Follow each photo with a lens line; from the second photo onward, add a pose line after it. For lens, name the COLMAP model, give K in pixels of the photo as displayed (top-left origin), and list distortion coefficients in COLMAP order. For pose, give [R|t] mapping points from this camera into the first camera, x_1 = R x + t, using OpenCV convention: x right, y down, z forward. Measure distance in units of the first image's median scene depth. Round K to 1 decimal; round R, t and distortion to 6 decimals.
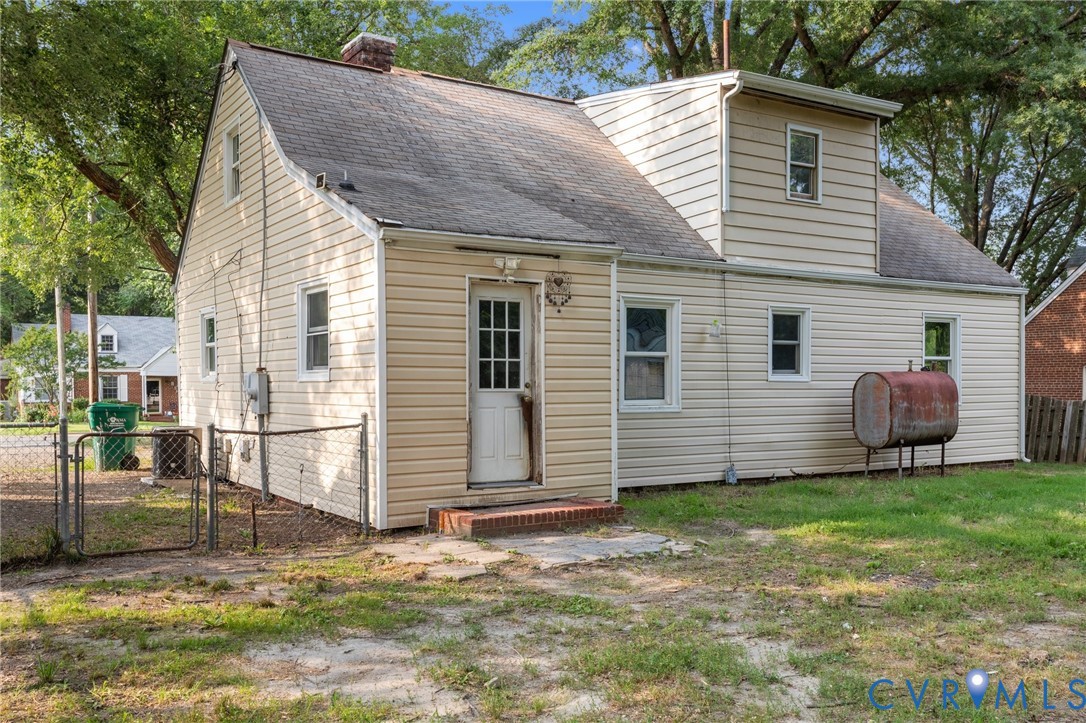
lens RADIAL K [[980.8, 0, 547.5], [0, 980.8, 408.0], [0, 0, 1]] dist [0.012029, -0.001109]
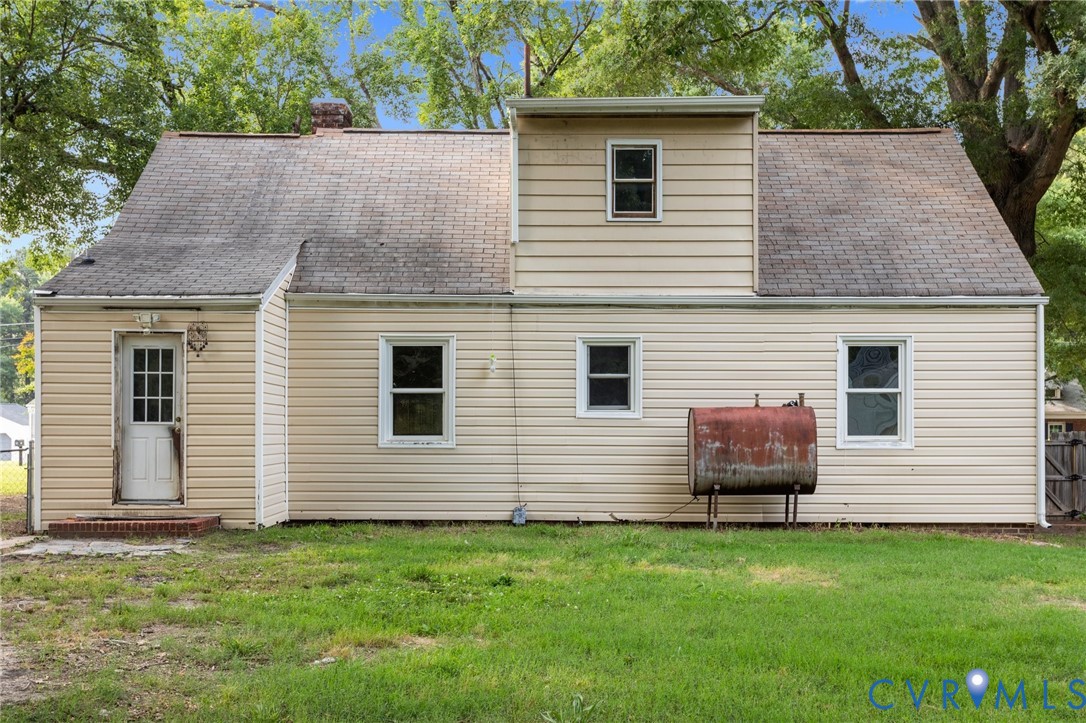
lens RADIAL K [[1234.5, 0, 543.1], [0, 1234.5, 426.7], [0, 0, 1]] dist [0.016583, -0.002360]
pose [[0.836986, 0.004813, -0.547204, 0.998533], [-0.018604, 0.999634, -0.019664, 0.005802], [0.546908, 0.026638, 0.836769, -0.000529]]
